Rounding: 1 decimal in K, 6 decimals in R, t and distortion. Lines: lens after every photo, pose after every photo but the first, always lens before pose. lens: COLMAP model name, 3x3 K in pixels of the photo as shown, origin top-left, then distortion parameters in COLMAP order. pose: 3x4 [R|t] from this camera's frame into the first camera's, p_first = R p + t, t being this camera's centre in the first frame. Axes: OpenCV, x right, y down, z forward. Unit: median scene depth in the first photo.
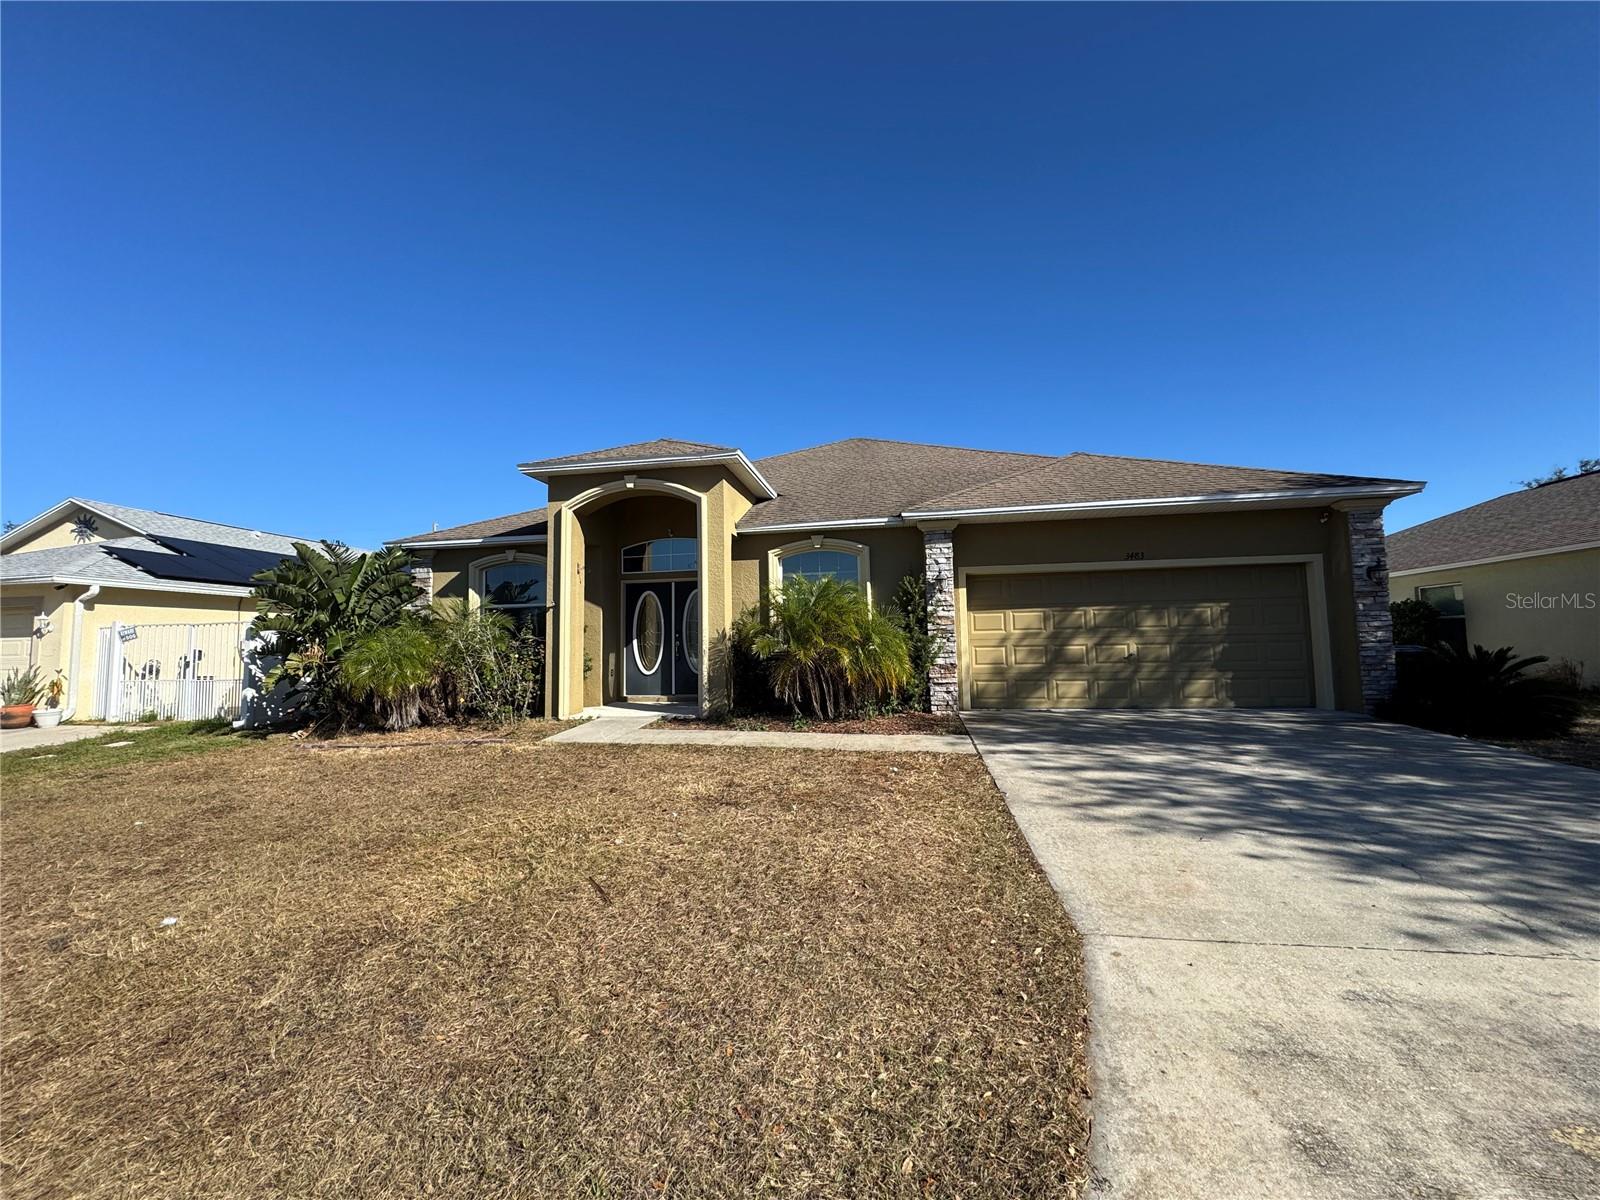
lens RADIAL K [[637.3, 0, 797.1], [0, 637.3, 595.0], [0, 0, 1]] dist [-0.004164, 0.000578]
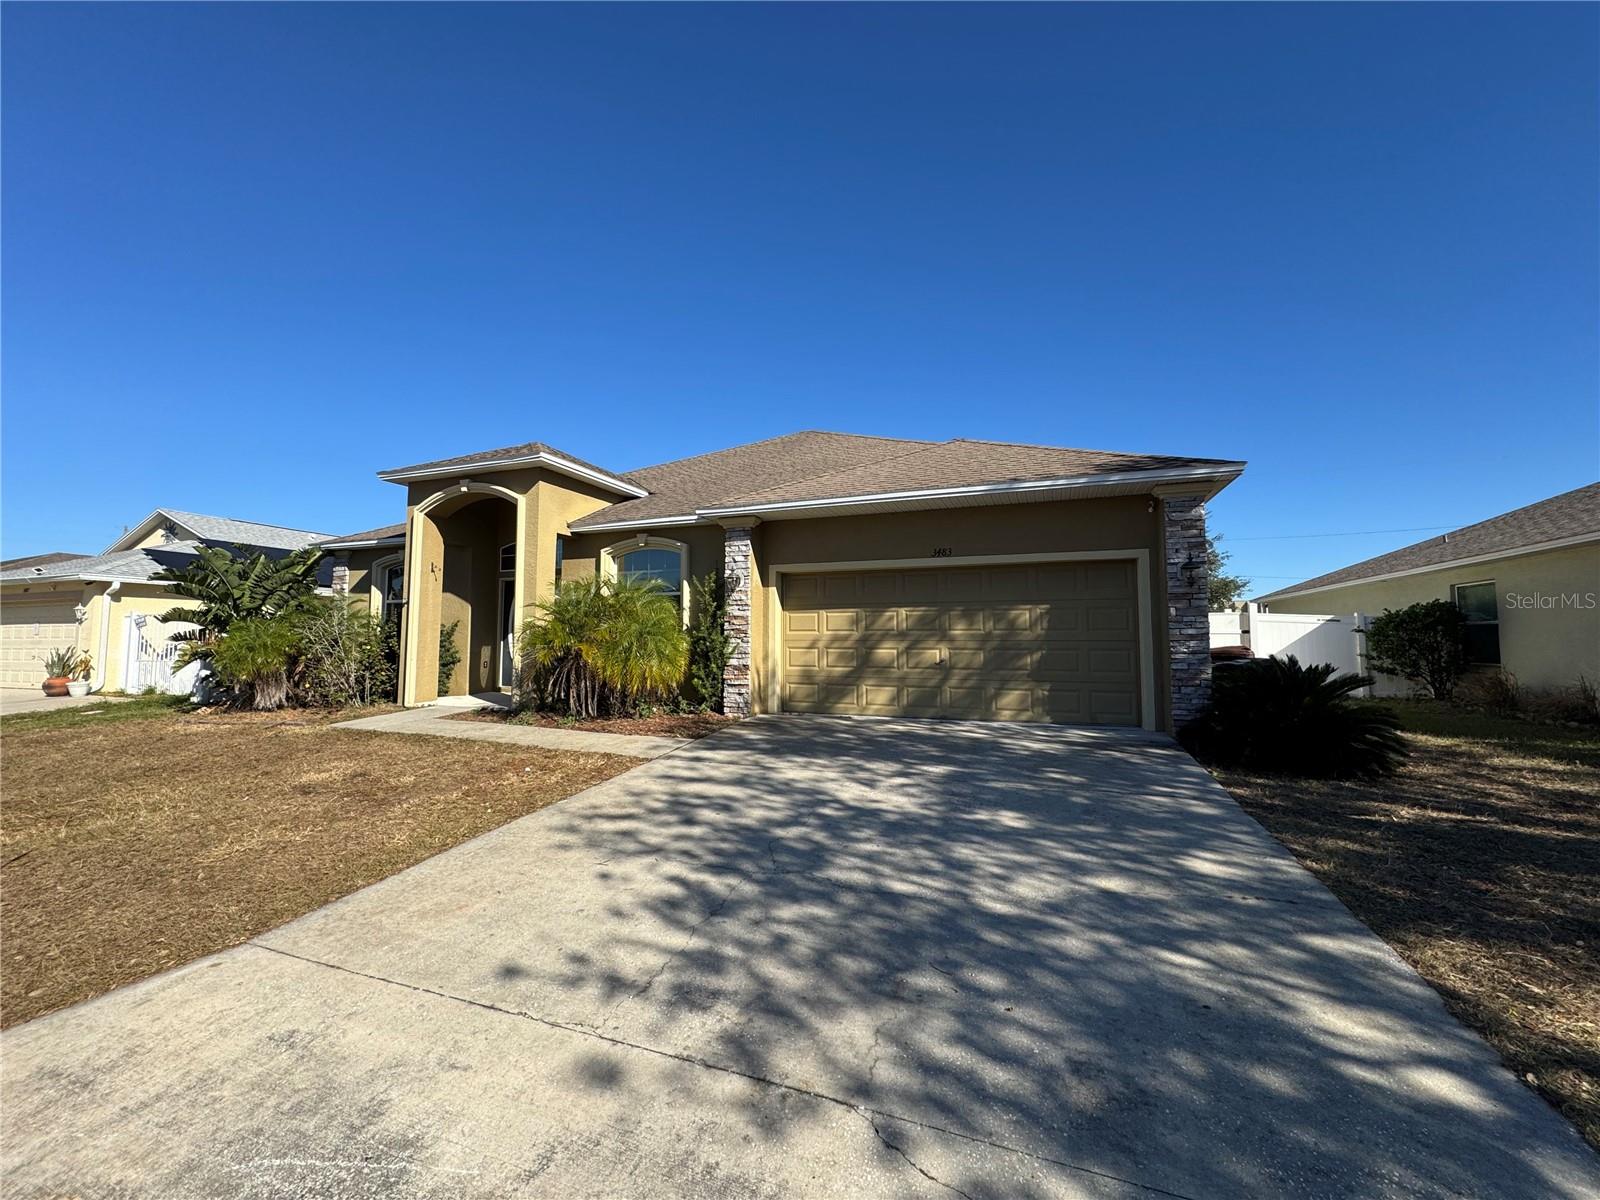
lens RADIAL K [[637.3, 0, 791.1], [0, 637.3, 597.9], [0, 0, 1]] dist [-0.004164, 0.000578]
pose [[0.981725, 0.006727, -0.190187, 0.495914], [-0.003956, 0.999881, 0.014942, -0.009262], [0.190265, -0.013916, 0.981634, 0.063193]]
